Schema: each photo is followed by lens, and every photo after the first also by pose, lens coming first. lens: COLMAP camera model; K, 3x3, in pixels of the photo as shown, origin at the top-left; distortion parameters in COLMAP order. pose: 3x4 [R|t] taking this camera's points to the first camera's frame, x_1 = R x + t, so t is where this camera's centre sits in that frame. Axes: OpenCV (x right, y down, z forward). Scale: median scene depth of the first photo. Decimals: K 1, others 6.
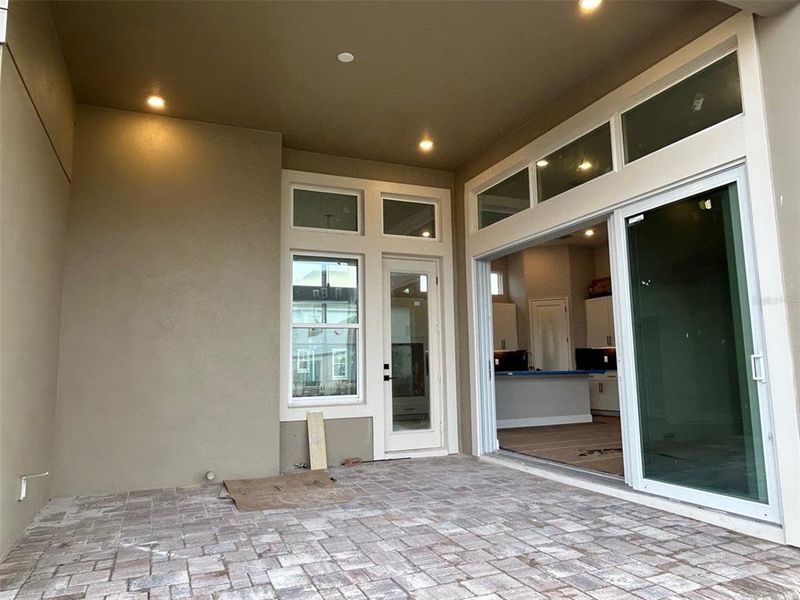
lens RADIAL K [[558.4, 0, 400.5], [0, 558.4, 298.9], [0, 0, 1]] dist [0.019976, 0.001543]
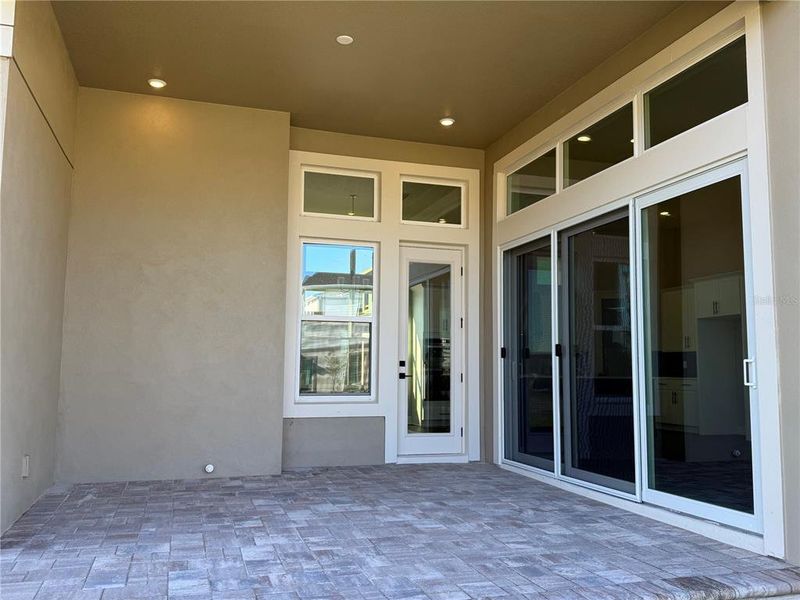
lens RADIAL K [[681.1, 0, 398.7], [0, 681.1, 304.3], [0, 0, 1]] dist [0.131347, -0.160120]
pose [[0.994181, 0.017760, -0.106251, 0.106039], [-0.014705, 0.999458, 0.029464, -0.012815], [0.106717, -0.027730, 0.993903, -0.148209]]
